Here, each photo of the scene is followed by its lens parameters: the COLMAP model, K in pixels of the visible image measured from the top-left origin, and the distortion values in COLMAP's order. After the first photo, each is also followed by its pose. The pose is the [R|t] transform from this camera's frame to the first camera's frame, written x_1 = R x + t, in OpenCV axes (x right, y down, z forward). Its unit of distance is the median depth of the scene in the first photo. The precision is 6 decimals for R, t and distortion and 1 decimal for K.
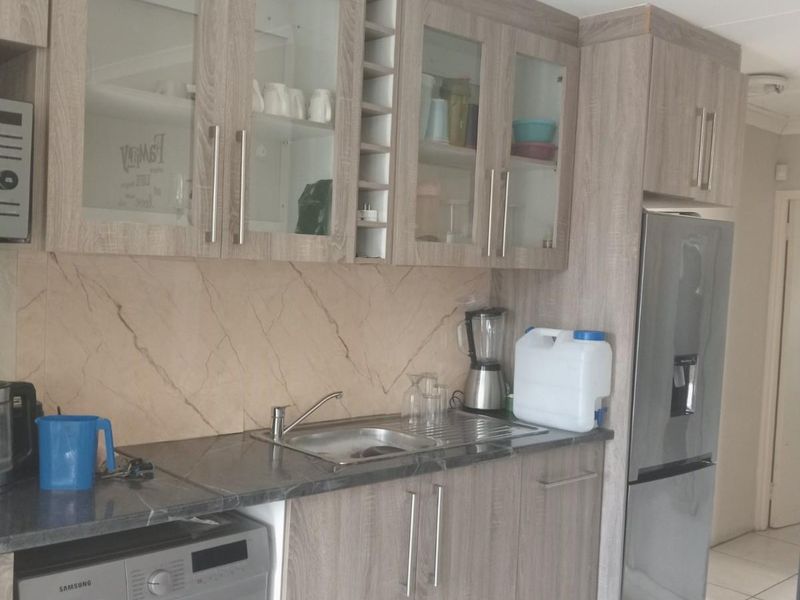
lens RADIAL K [[818.3, 0, 400.0], [0, 818.3, 300.0], [0, 0, 1]] dist [0.133249, -0.331241]
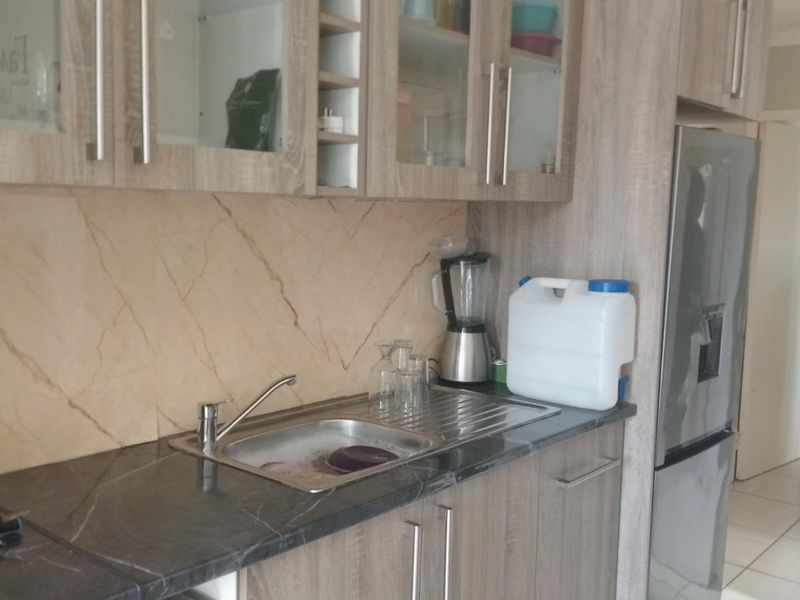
lens RADIAL K [[818.3, 0, 400.0], [0, 818.3, 300.0], [0, 0, 1]] dist [0.133249, -0.331241]
pose [[0.992254, -0.031349, 0.120201, -0.062884], [0.022700, 0.997098, 0.072662, -0.004868], [-0.122131, -0.069371, 0.990087, 0.270149]]
